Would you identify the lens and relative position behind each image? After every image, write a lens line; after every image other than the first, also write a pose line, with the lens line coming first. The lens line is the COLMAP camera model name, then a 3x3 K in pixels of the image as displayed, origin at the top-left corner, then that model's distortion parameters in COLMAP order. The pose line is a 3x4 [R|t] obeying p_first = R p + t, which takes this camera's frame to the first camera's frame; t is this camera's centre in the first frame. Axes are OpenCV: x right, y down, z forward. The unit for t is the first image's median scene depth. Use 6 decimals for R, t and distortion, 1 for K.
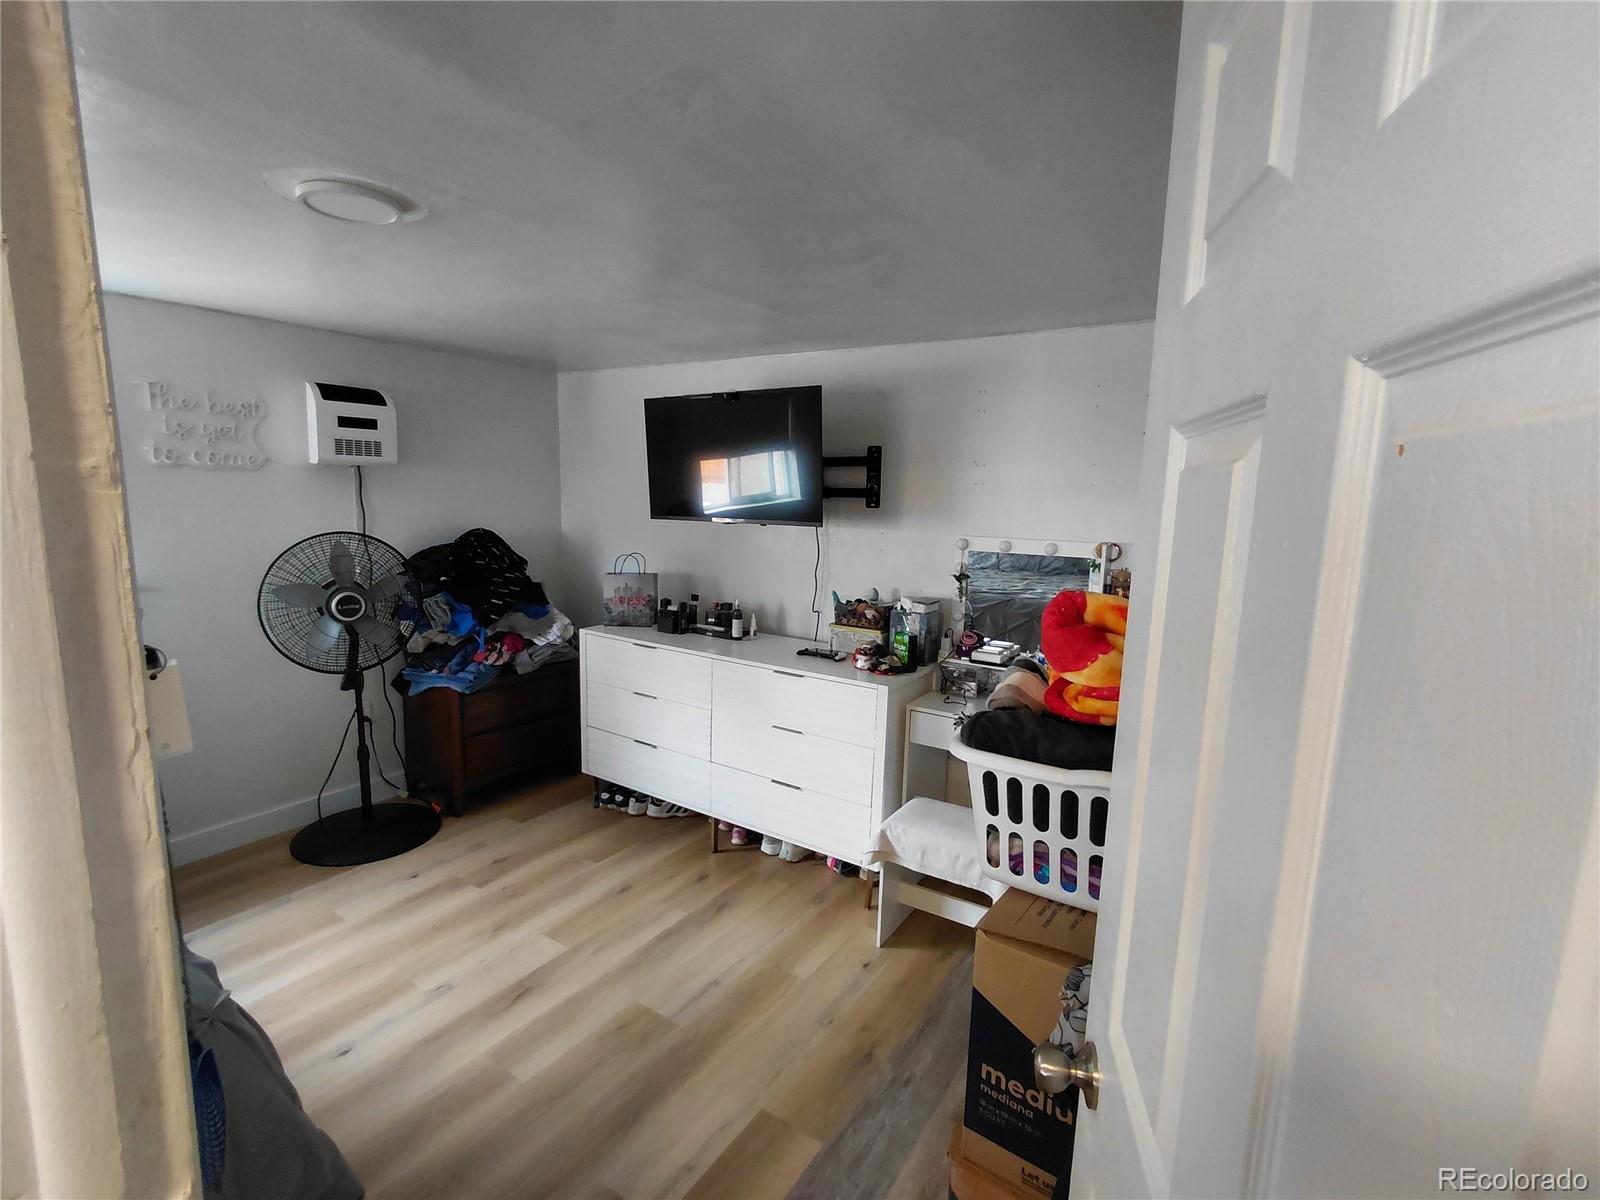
lens RADIAL K [[738.6, 0, 798.9], [0, 738.6, 609.8], [0, 0, 1]] dist [-0.009109, 0.003374]
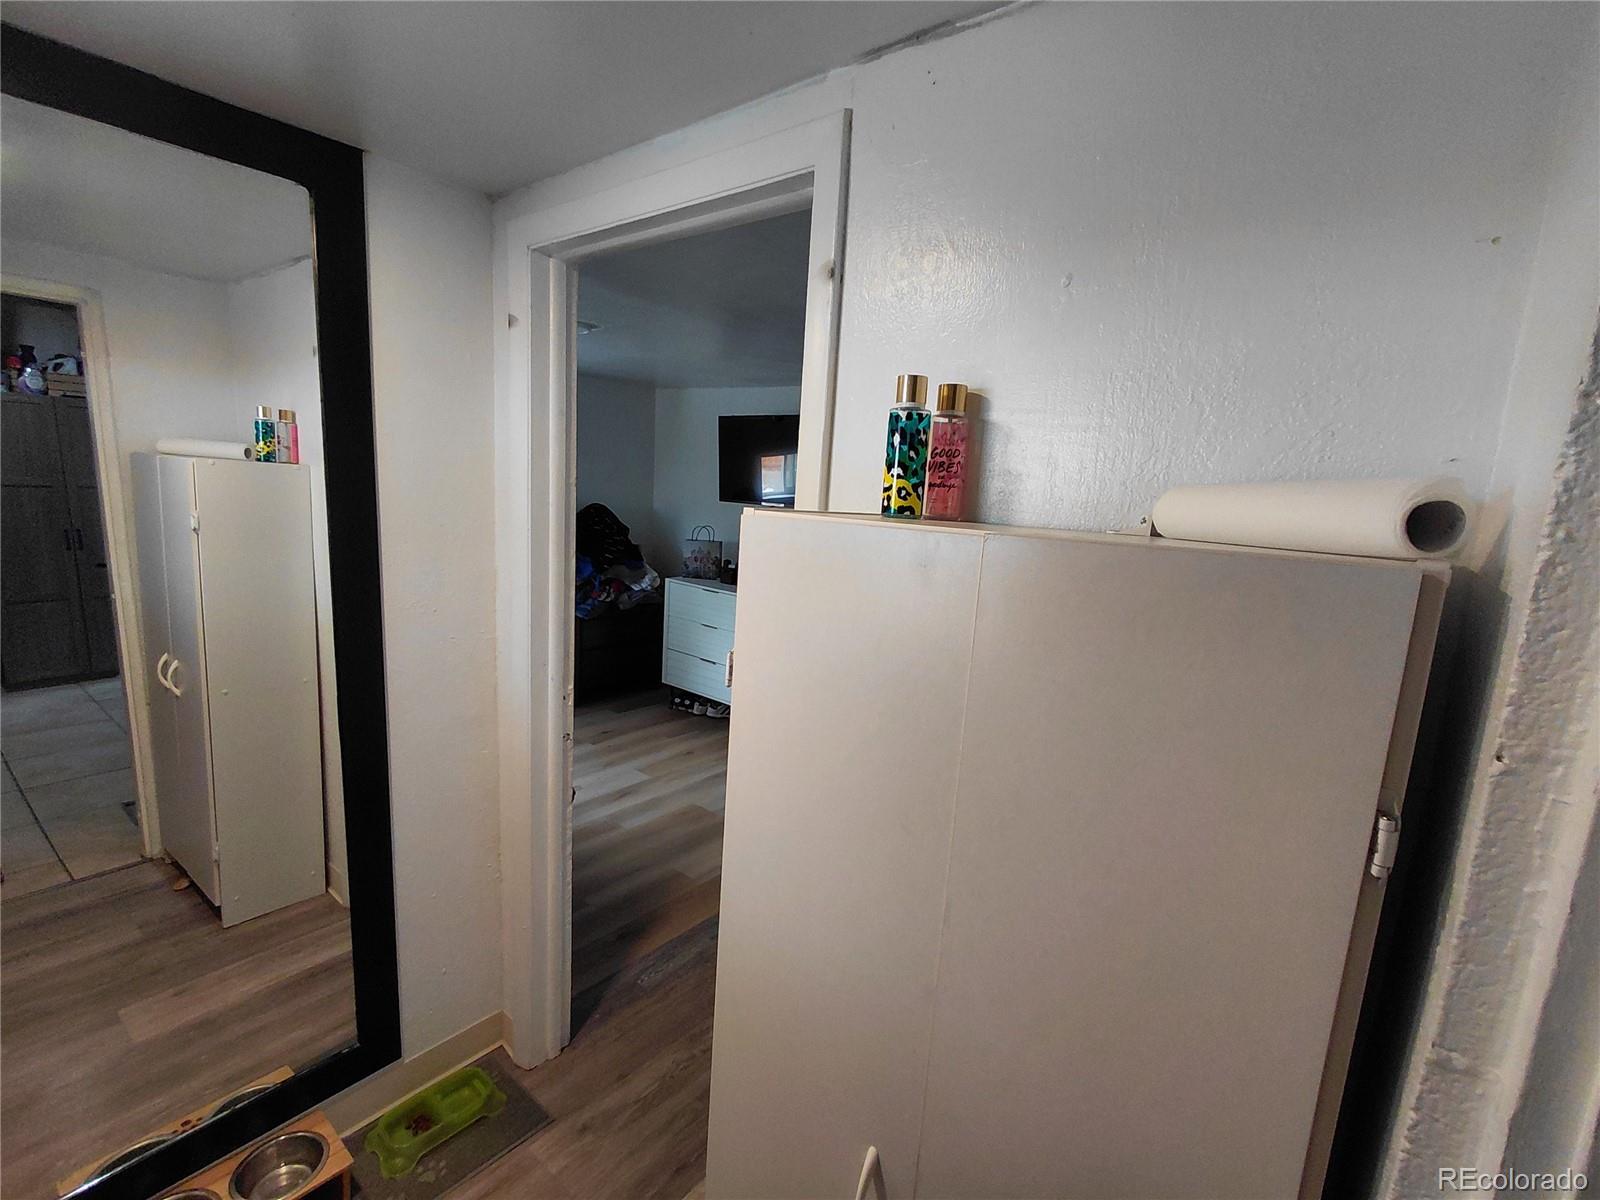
lens RADIAL K [[738.6, 0, 808.0], [0, 738.6, 597.9], [0, 0, 1]] dist [-0.009109, 0.003374]
pose [[0.995781, 0.047101, -0.078749, 0.082587], [-0.047092, 0.998889, 0.001974, 0.047547], [0.078755, 0.001743, 0.996893, -0.369148]]
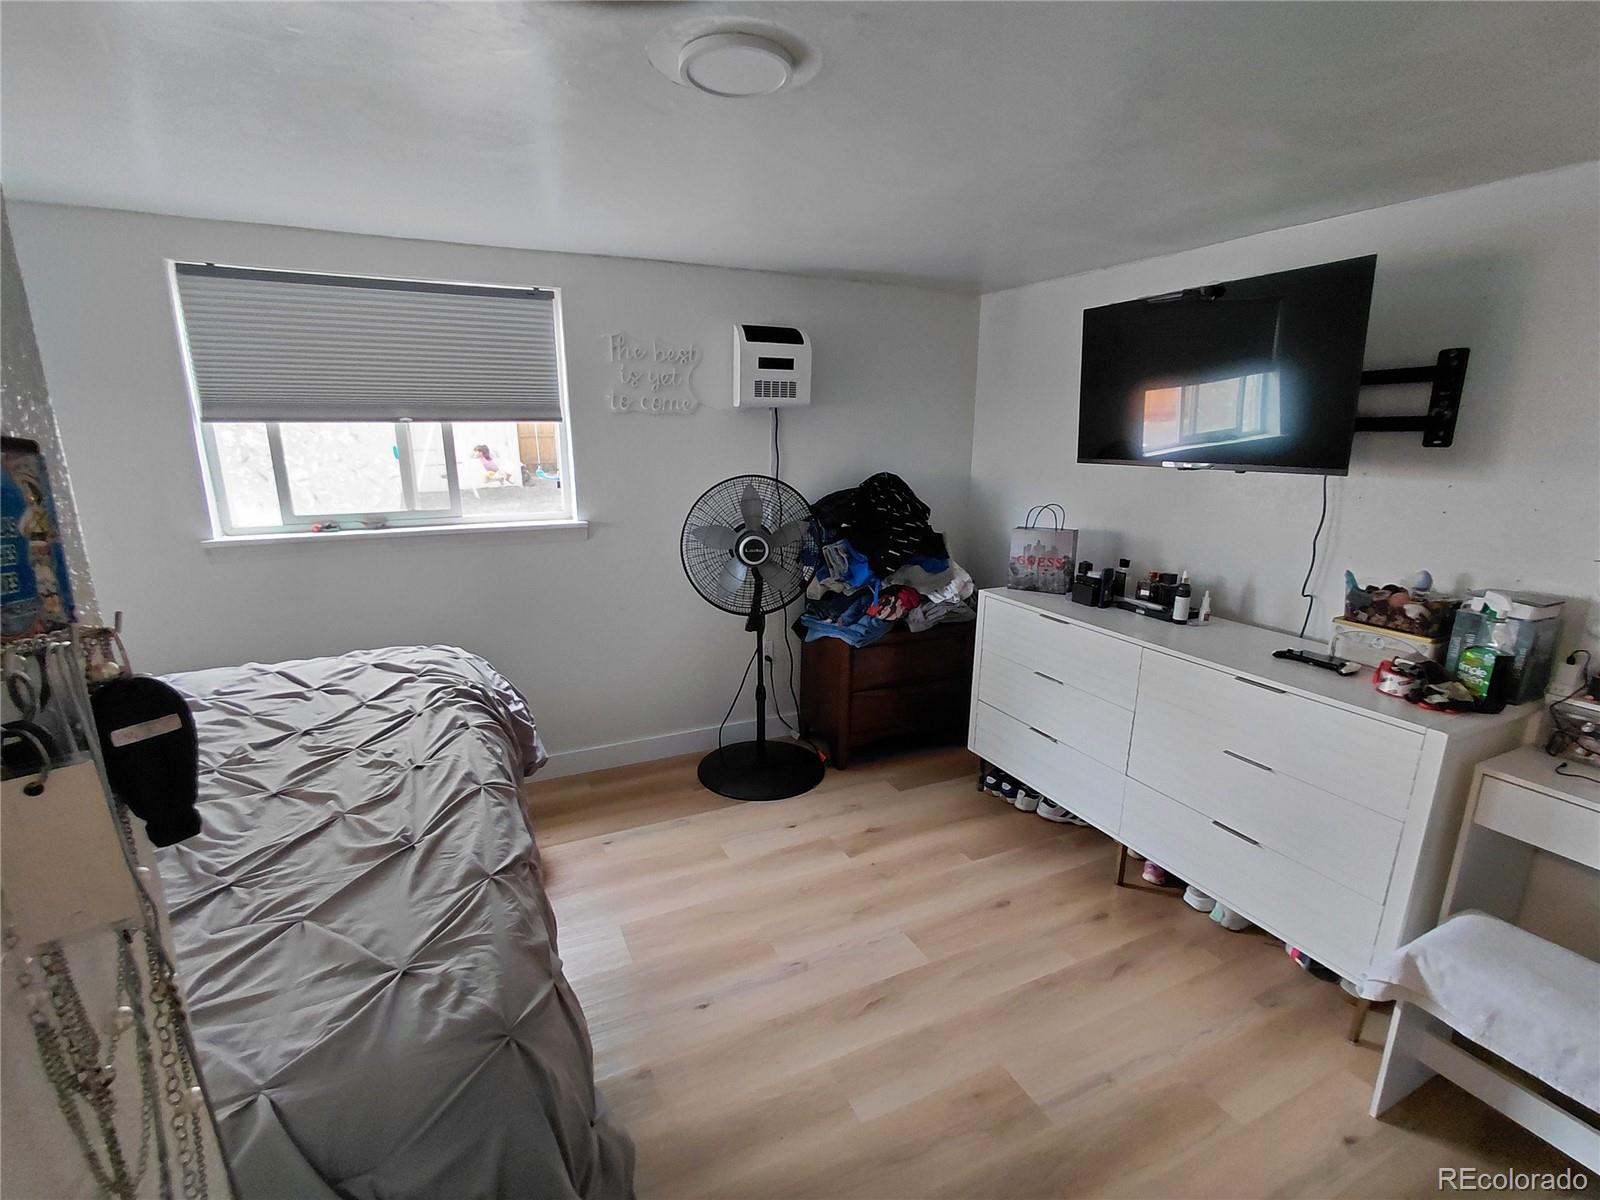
lens RADIAL K [[738.6, 0, 796.0], [0, 738.6, 614.0], [0, 0, 1]] dist [-0.009109, 0.003374]
pose [[0.854724, 0.106149, -0.508113, -0.035156], [-0.065076, 0.993057, 0.097991, -0.017321], [0.514987, -0.050689, 0.855698, 0.137471]]
